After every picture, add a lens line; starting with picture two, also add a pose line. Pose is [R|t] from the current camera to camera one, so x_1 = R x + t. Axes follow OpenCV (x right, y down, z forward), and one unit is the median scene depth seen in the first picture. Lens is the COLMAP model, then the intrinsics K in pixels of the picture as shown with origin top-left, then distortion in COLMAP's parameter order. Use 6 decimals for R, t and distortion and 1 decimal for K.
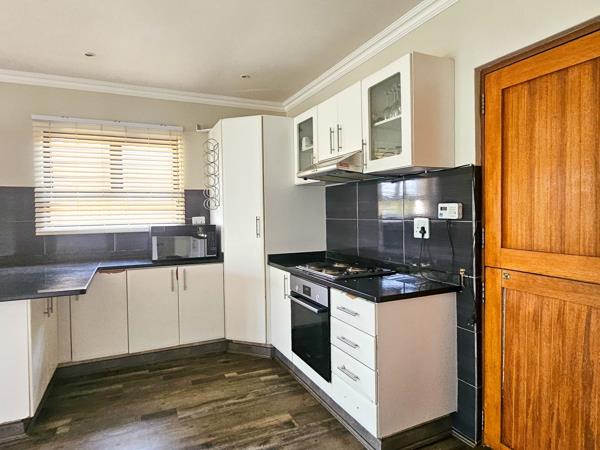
lens RADIAL K [[365.2, 0, 299.2], [0, 365.2, 222.7], [0, 0, 1]] dist [-0.000588, 0.000857]
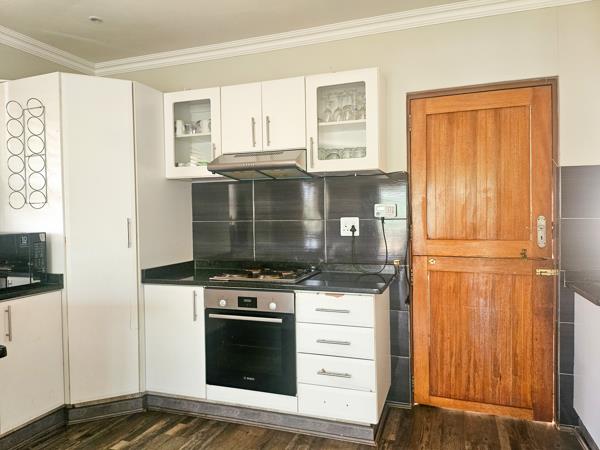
lens RADIAL K [[426.7, 0, 300.0], [0, 426.7, 225.0], [0, 0, 1]] dist [0.072441, -0.086995]
pose [[0.707226, -0.010853, 0.706904, -0.620112], [0.025948, 0.999607, -0.010614, 0.017945], [-0.706511, 0.025849, 0.707230, 0.197389]]
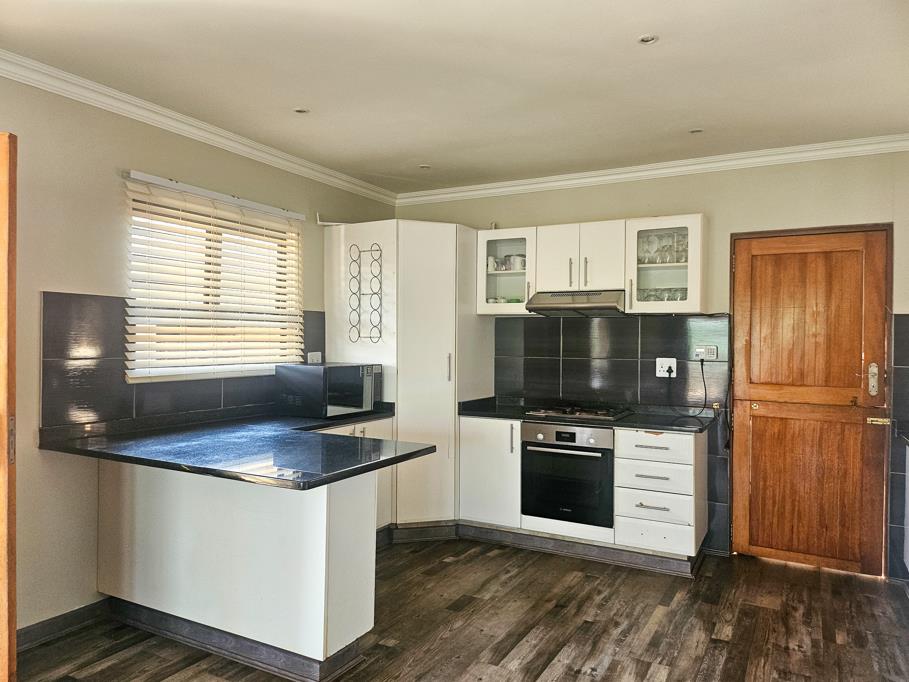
lens RADIAL K [[646.5, 0, 454.5], [0, 646.5, 341.0], [0, 0, 1]] dist [0.072441, -0.086995]
pose [[0.806163, 0.021567, 0.591301, -1.187368], [-0.003781, 0.999503, -0.031300, -0.000473], [-0.591682, 0.022997, 0.805843, -0.142717]]
